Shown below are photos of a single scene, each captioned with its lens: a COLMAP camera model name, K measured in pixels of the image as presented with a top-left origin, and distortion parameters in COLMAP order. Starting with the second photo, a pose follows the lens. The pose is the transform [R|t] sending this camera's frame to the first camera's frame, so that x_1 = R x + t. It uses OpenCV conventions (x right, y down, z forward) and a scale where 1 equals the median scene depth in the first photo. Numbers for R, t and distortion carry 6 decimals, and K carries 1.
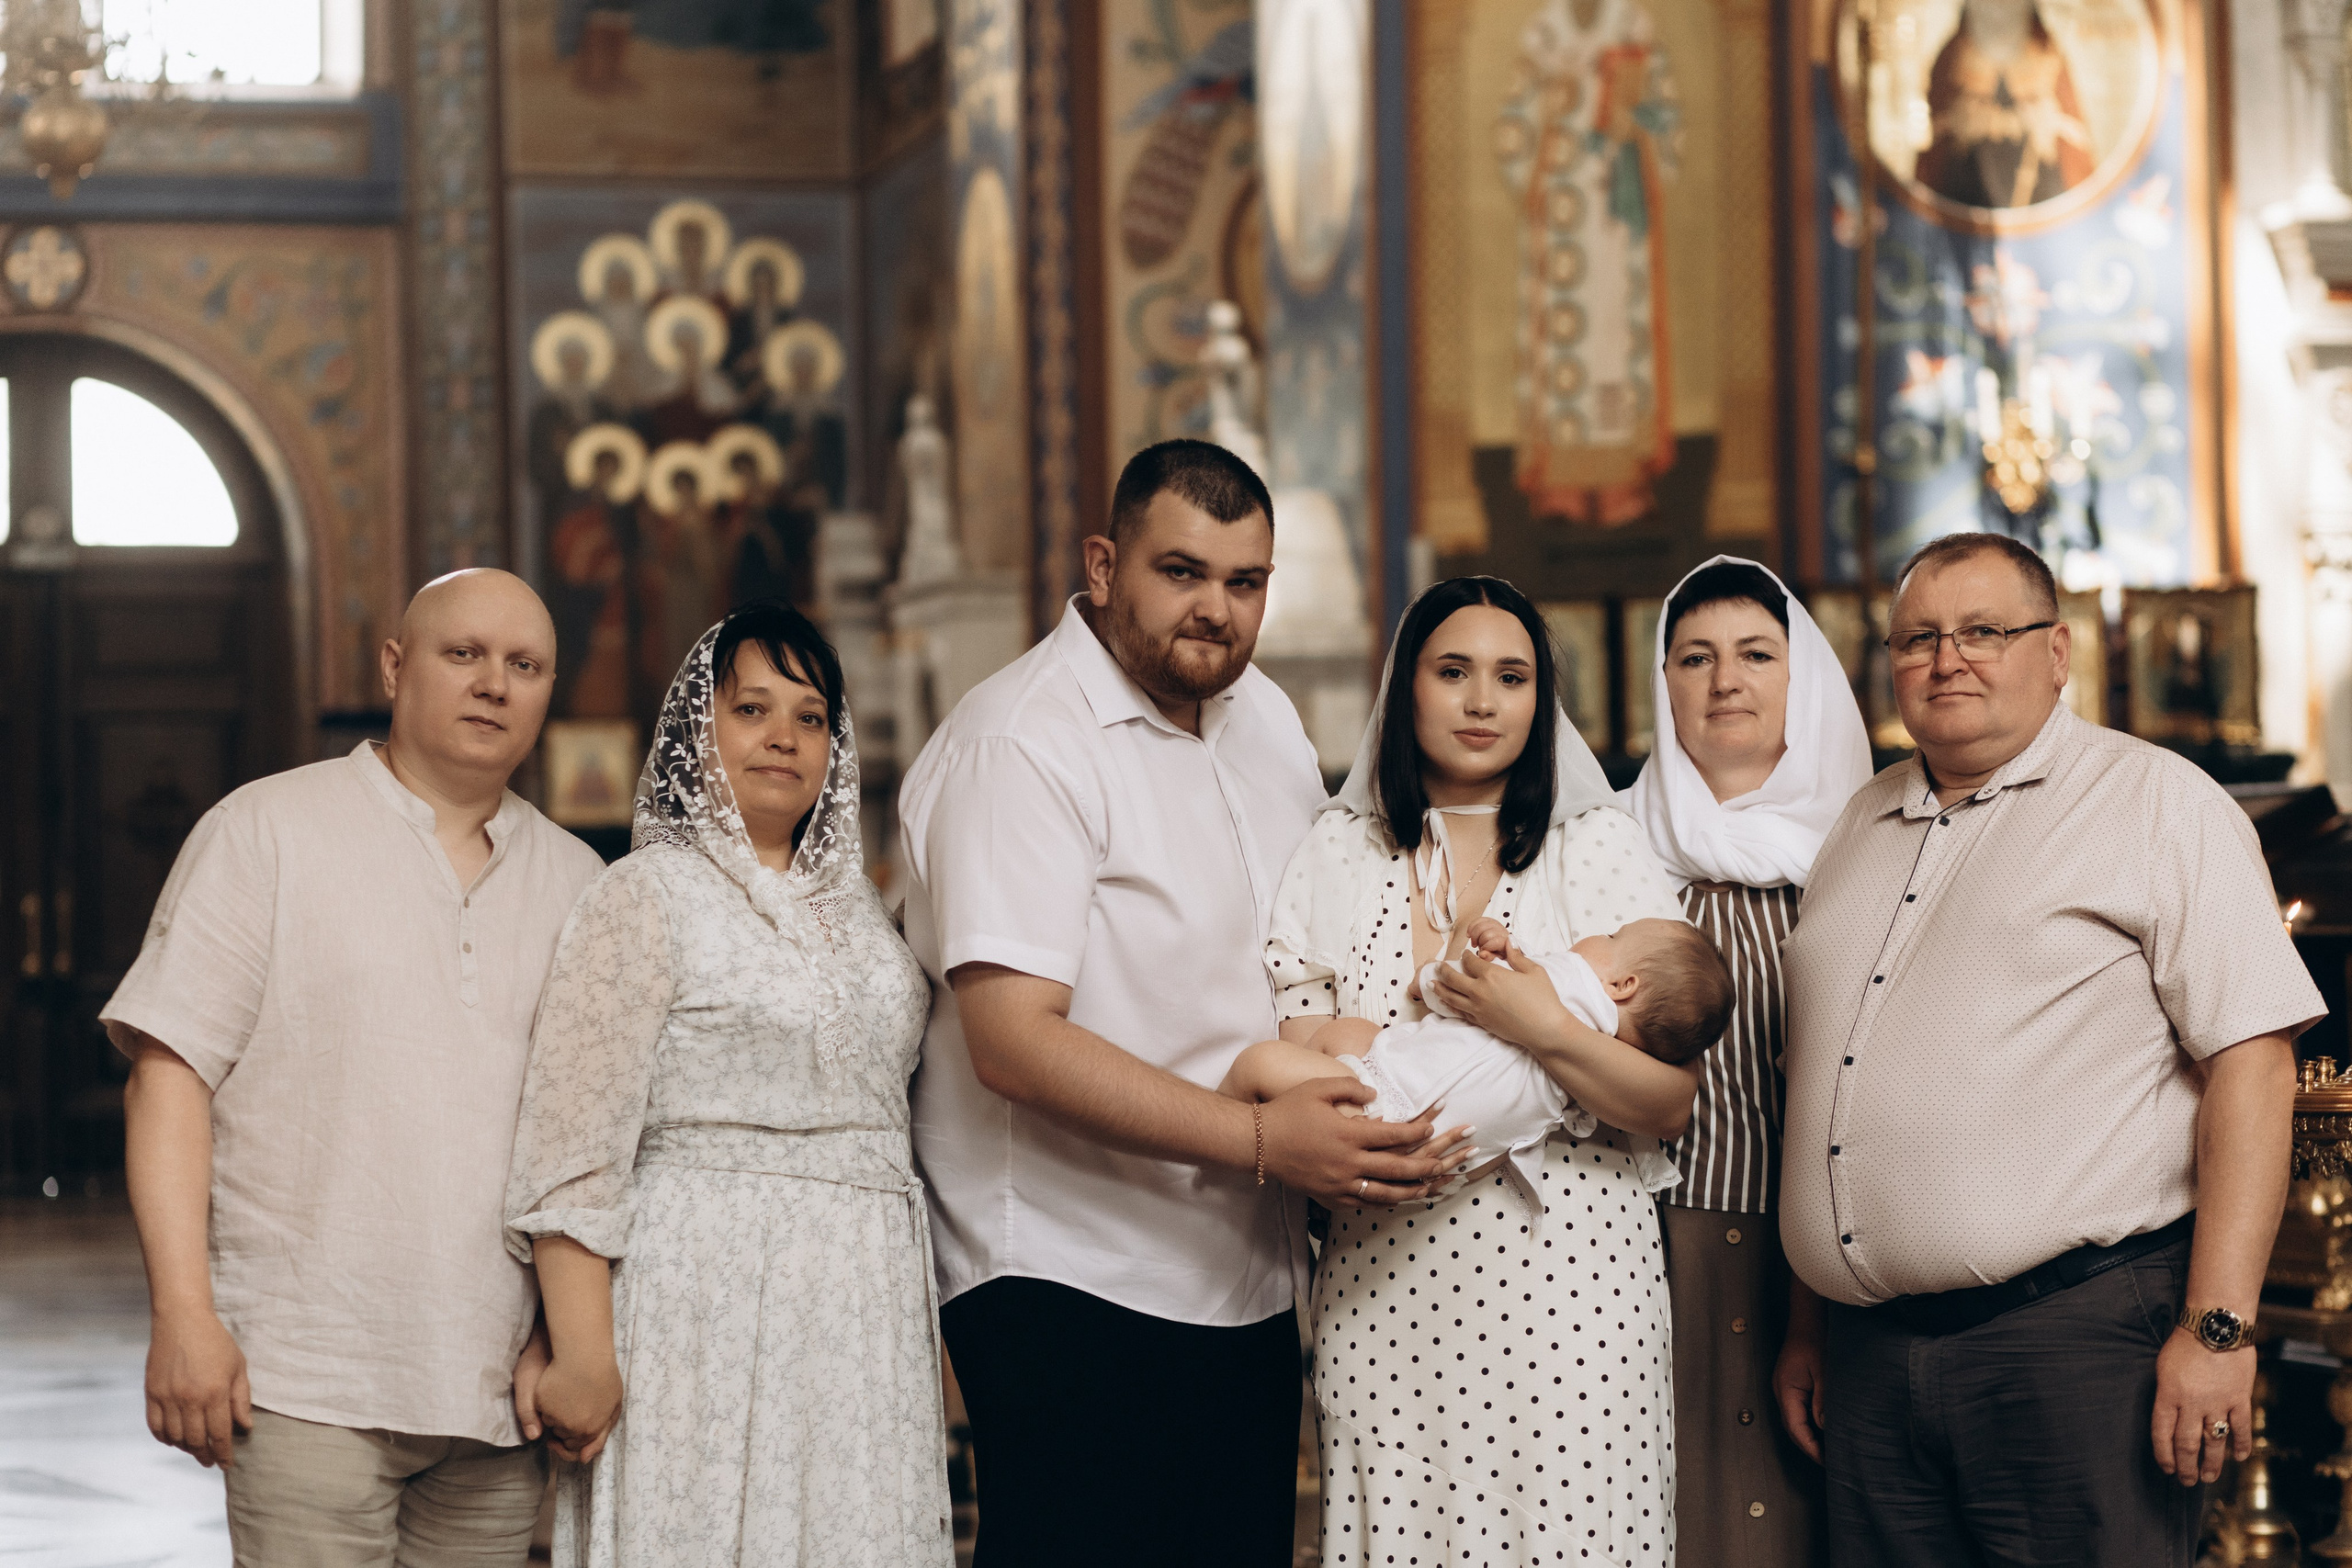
lens RADIAL K [[5680.6, 0, 1164.3], [0, 5680.6, 781.1], [0, 0, 1]] dist [0.947311, -12.896181]
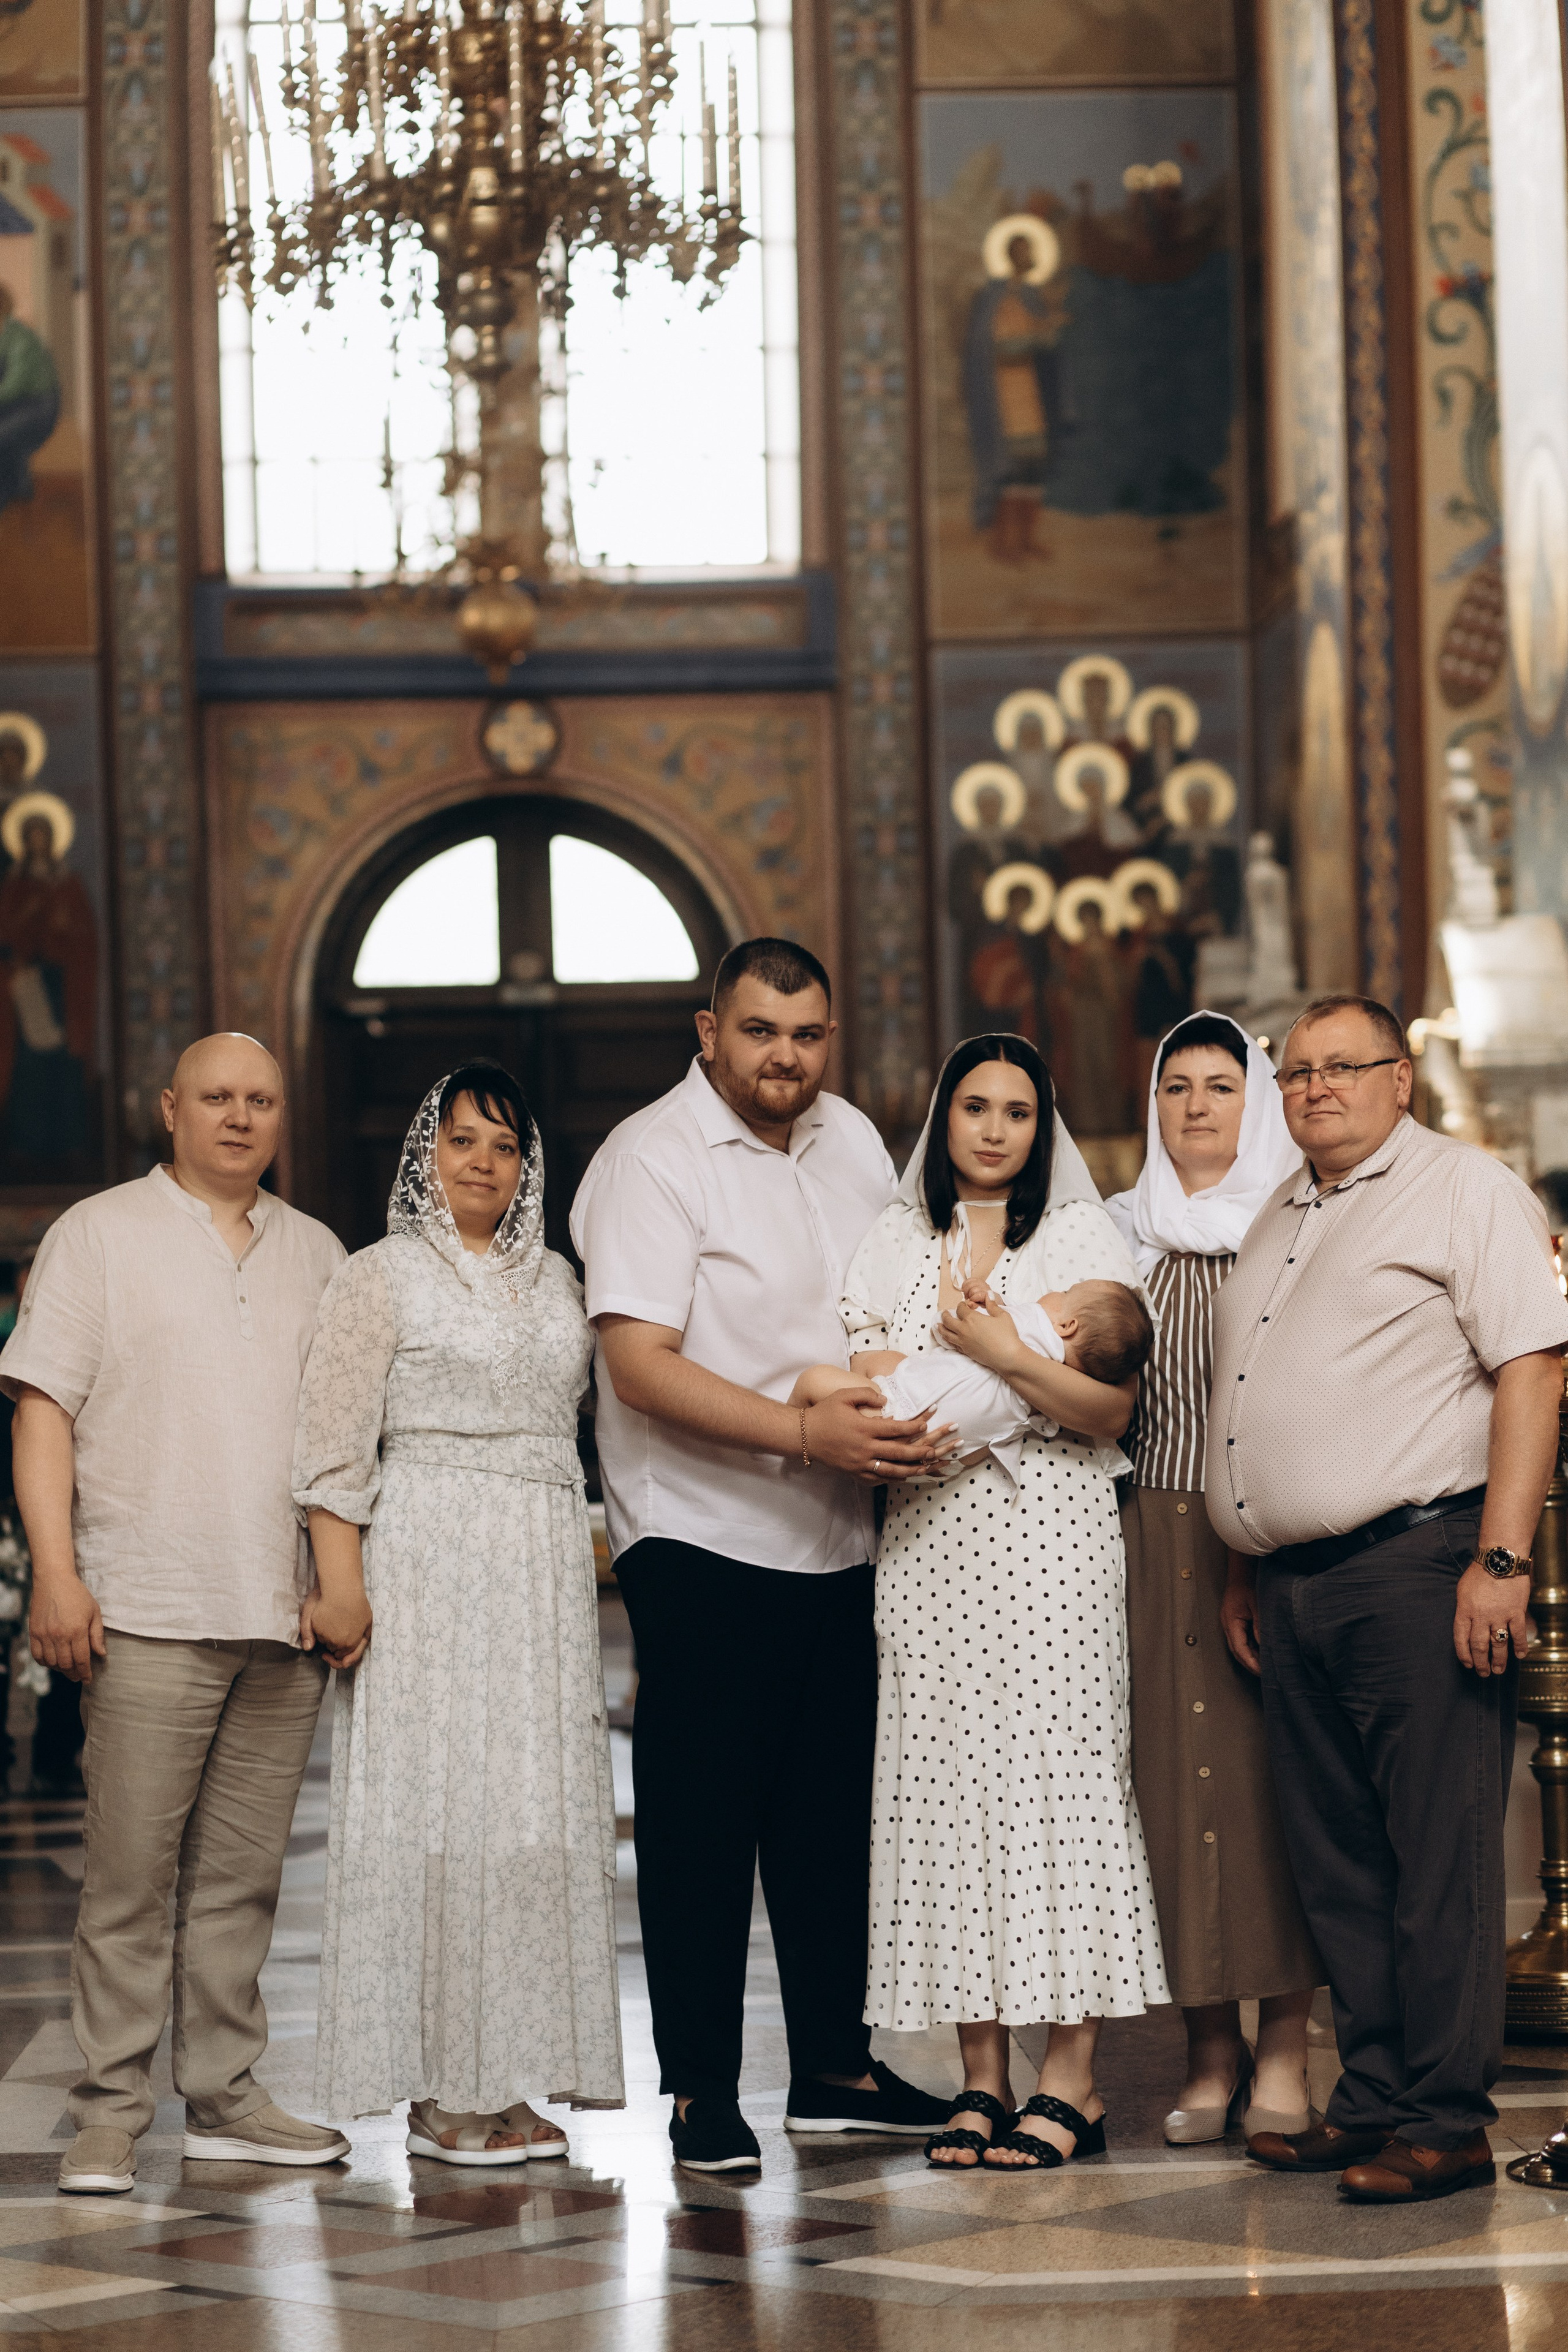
lens RADIAL K [[5681.2, 0, 774.4], [0, 5681.2, 1180.5], [0, 0, 1]] dist [0.947311, -12.896181]
pose [[0.982427, -0.014551, -0.186077, 0.089649], [0.014384, 0.999894, -0.002248, 0.000822], [0.186090, -0.000468, 0.982533, -0.126647]]
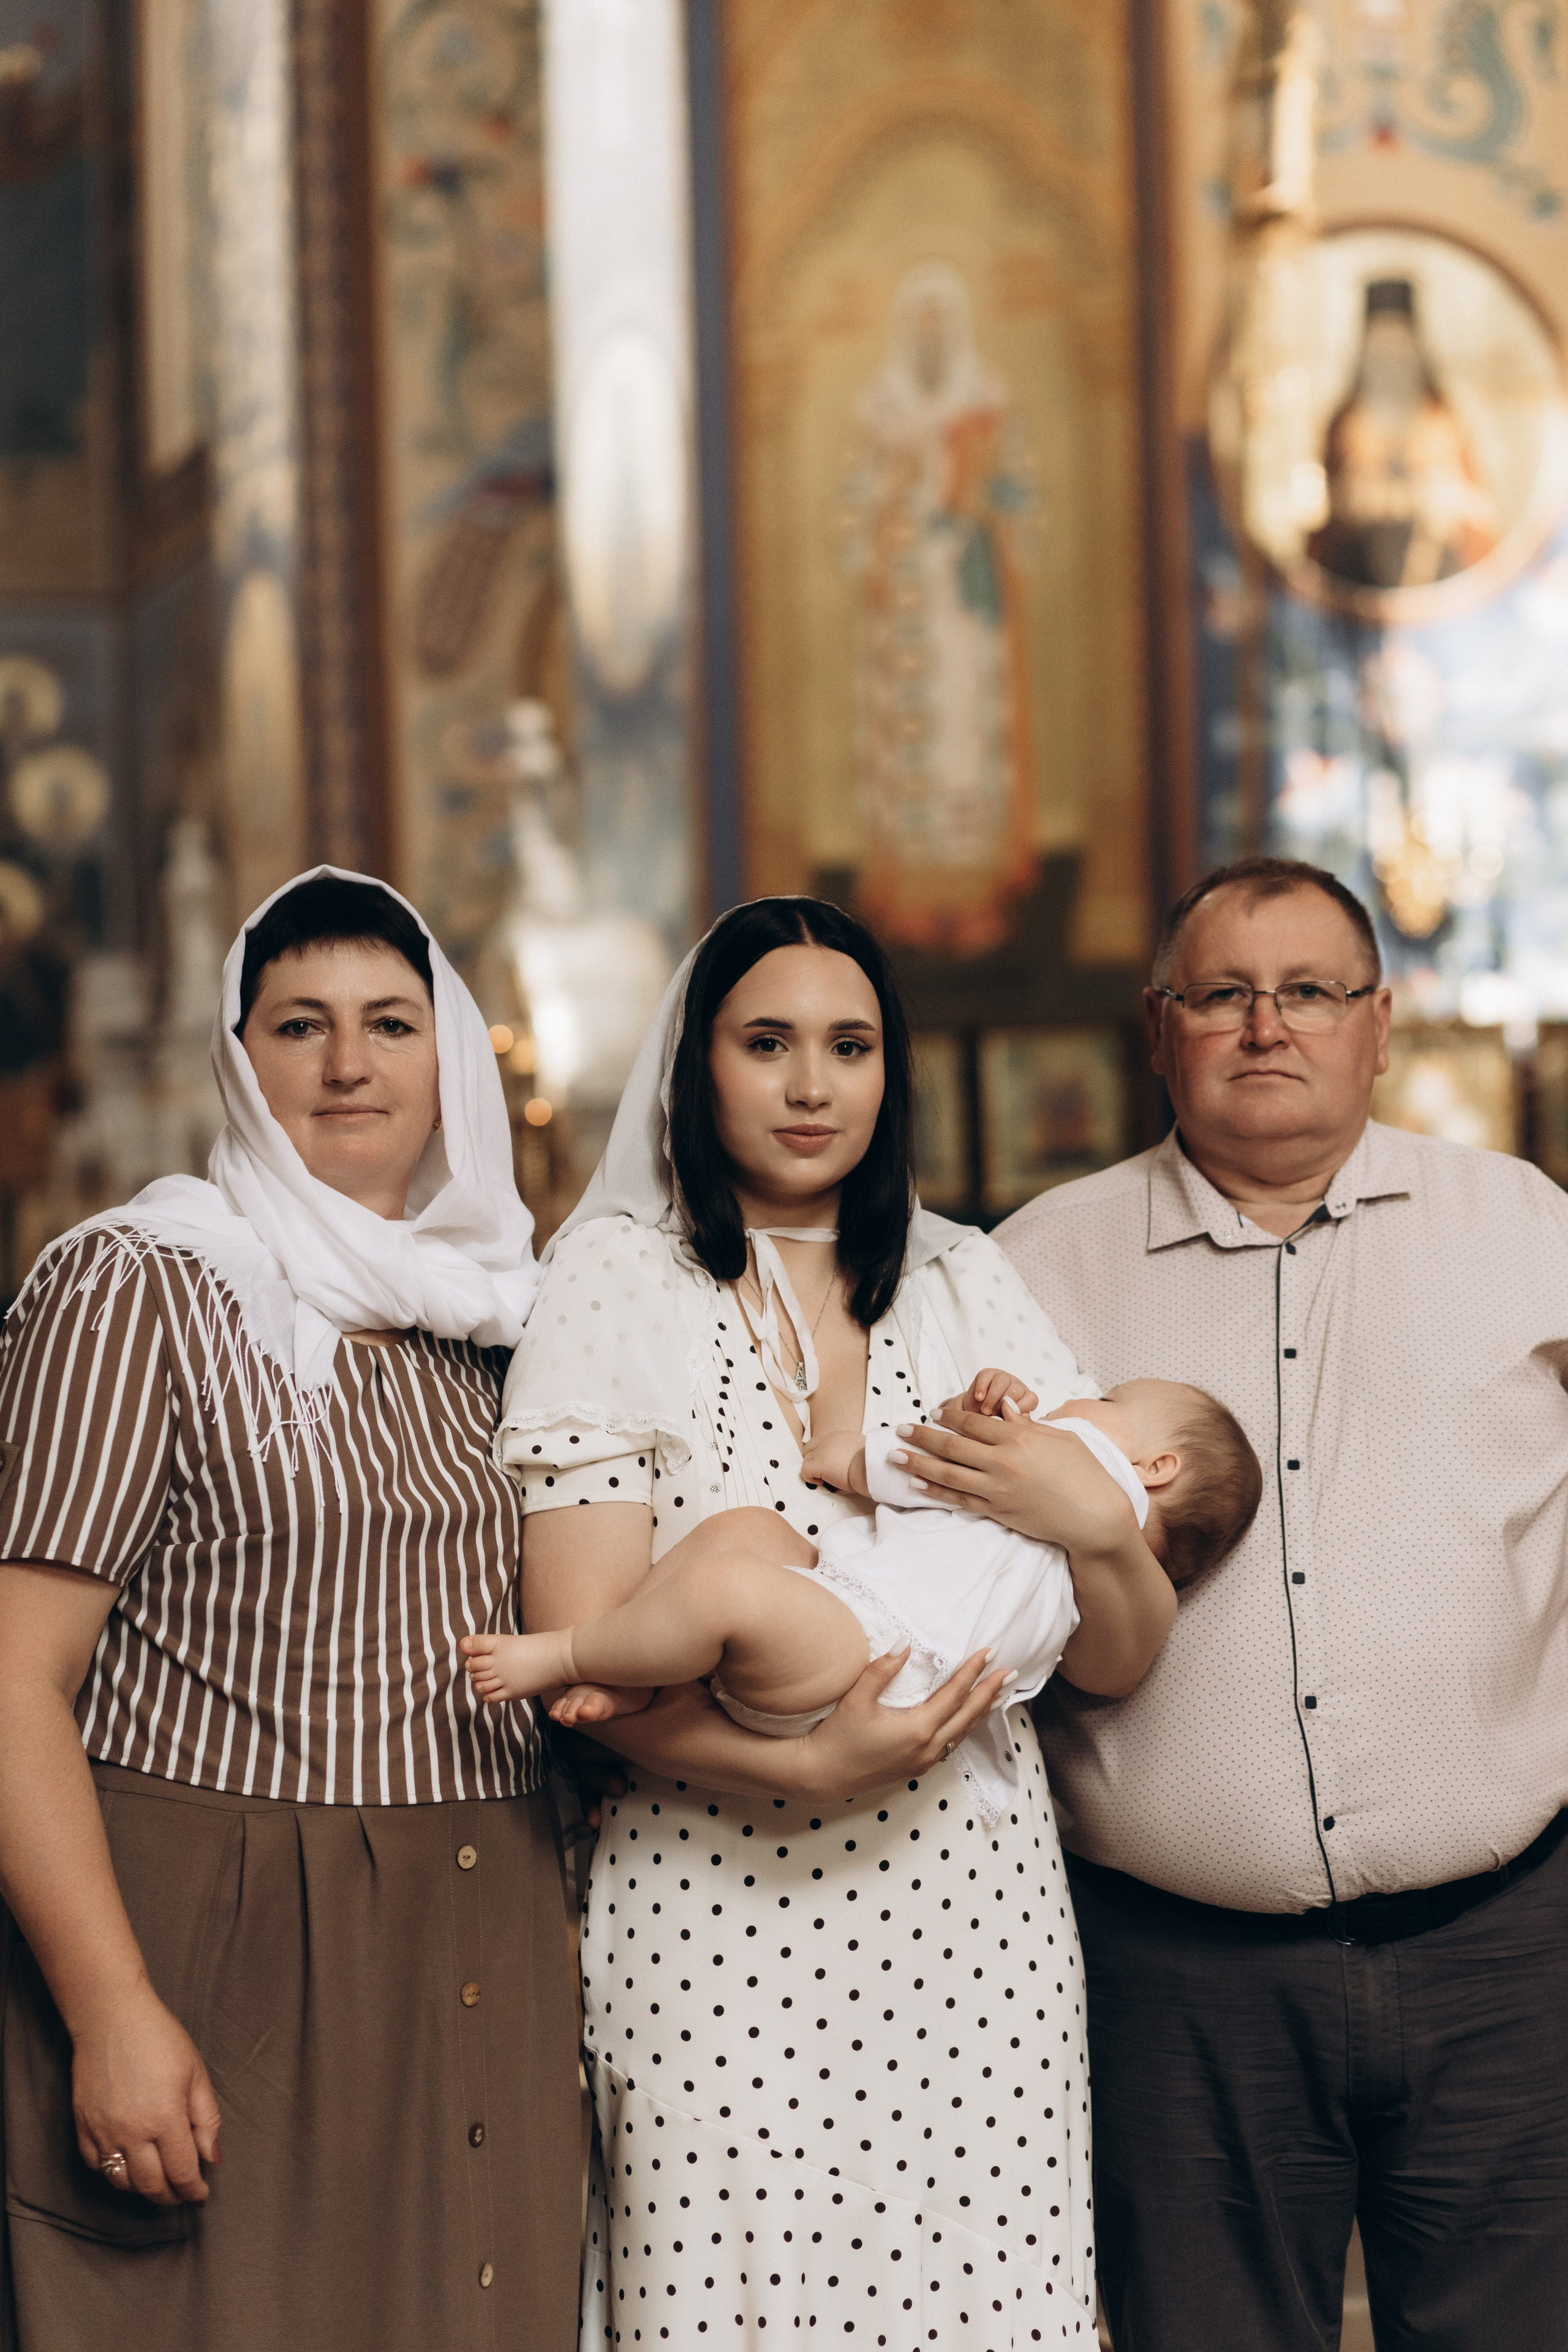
lens RADIAL K [[5632.8, 0, 784.7], [0, 5632.8, 1174.6], [0, 0, 1]] dist [0.962304, -11.199716]
pose [[0.998110, -0.009739, 0.060683, -0.004607], [0.010542, 0.999861, -0.012922, 0.001589], [-0.060548, 0.013537, 0.998073, 0.115637]]
